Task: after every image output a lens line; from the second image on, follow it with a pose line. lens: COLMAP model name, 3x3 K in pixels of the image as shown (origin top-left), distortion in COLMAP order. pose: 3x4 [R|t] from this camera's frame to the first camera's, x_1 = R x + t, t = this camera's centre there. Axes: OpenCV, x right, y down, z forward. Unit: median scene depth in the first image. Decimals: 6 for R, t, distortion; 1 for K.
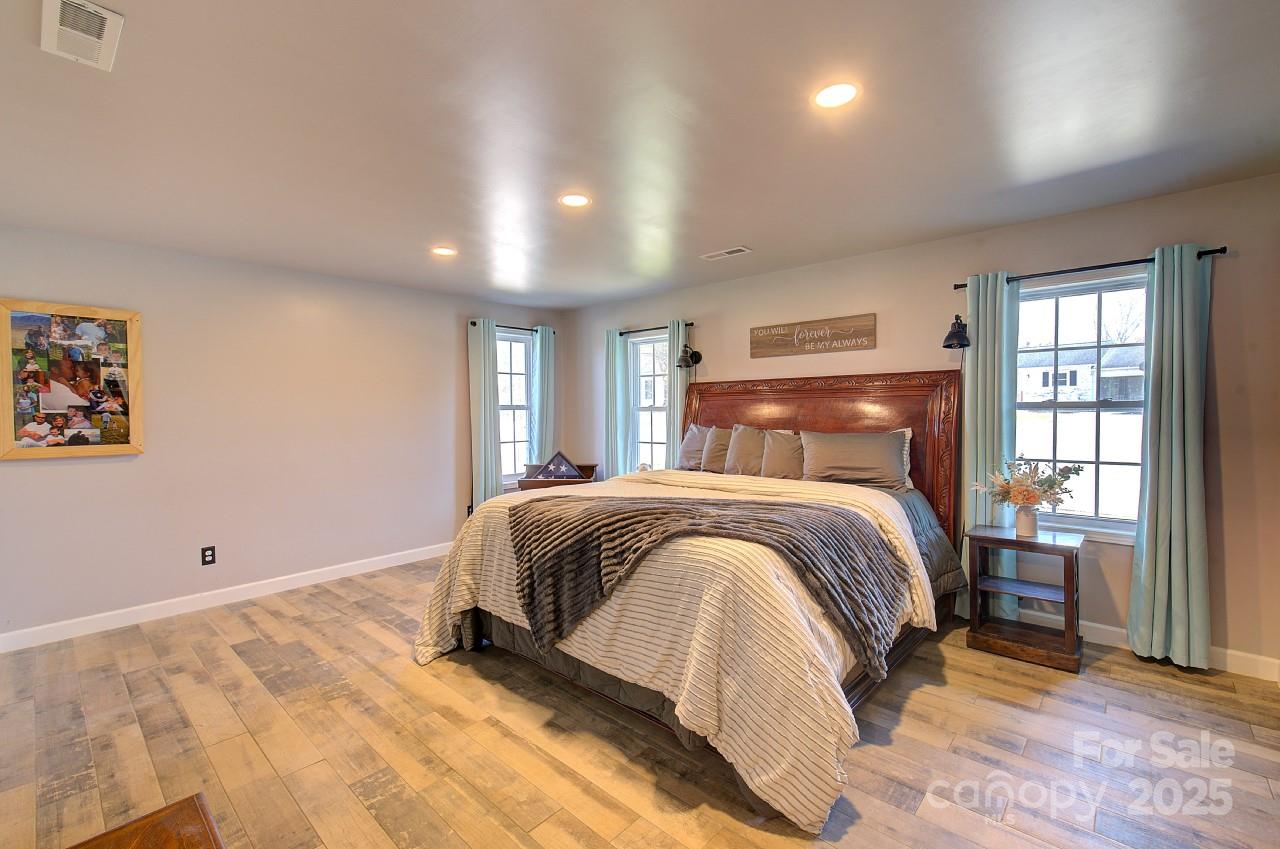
lens RADIAL K [[548.5, 0, 632.4], [0, 548.5, 425.2], [0, 0, 1]] dist [-0.006843, 0.002698]
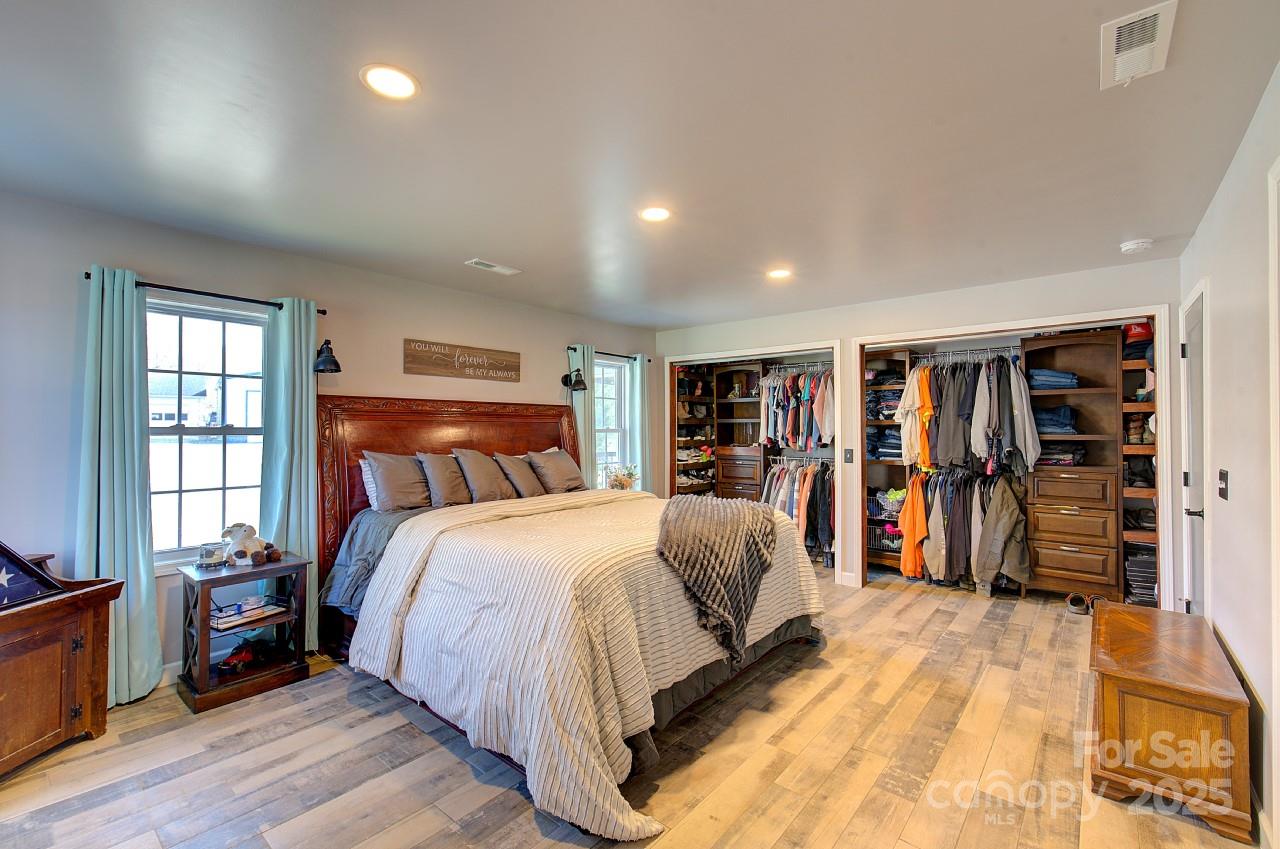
lens RADIAL K [[548.5, 0, 635.9], [0, 548.5, 423.6], [0, 0, 1]] dist [-0.006843, 0.002698]
pose [[-0.037805, 0.013019, 0.999200, -0.732923], [0.026046, 0.999588, -0.012038, -0.024477], [-0.998946, 0.025570, -0.038128, 0.738482]]
